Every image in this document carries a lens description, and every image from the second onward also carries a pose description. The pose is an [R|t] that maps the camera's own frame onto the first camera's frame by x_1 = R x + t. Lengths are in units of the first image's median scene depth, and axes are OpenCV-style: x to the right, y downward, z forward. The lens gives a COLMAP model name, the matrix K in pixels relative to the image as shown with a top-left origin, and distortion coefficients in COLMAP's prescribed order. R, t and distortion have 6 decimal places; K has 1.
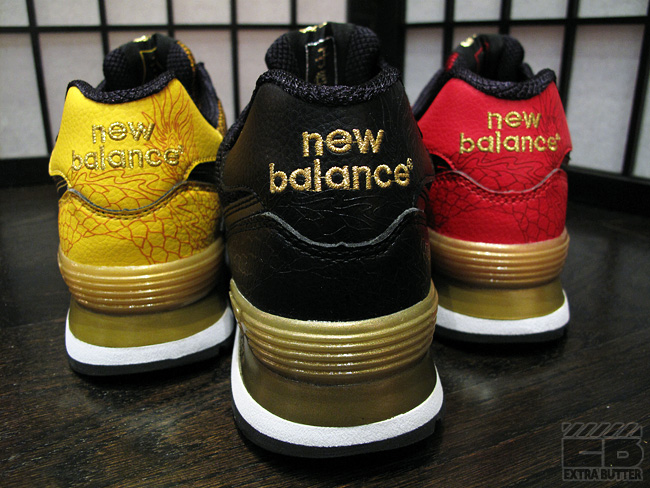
lens RADIAL K [[545.1, 0, 323.7], [0, 545.1, 242.6], [0, 0, 1]] dist [-0.130307, 0.067993]
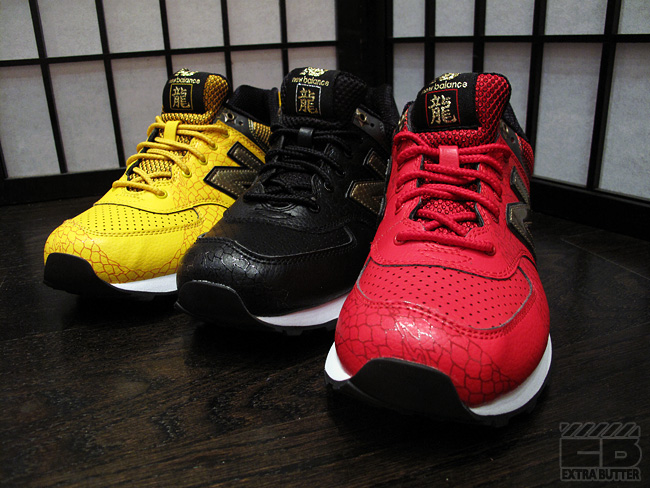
lens RADIAL K [[545.1, 0, 327.8], [0, 545.1, 245.2], [0, 0, 1]] dist [-0.130307, 0.067993]
pose [[0.996669, -0.004908, -0.081405, 0.146536], [0.007118, 0.999614, 0.026872, -0.049854], [0.081242, -0.027362, 0.996319, -0.074443]]
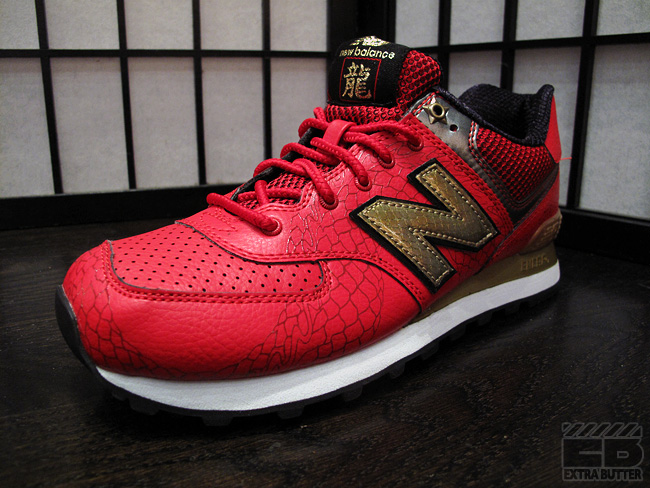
lens RADIAL K [[545.1, 0, 323.8], [0, 545.1, 242.8], [0, 0, 1]] dist [-0.130307, 0.067993]
pose [[0.999965, -0.000893, 0.008366, 0.038886], [0.001549, 0.996894, -0.078745, -0.033240], [-0.008270, 0.078756, 0.996860, 0.189936]]
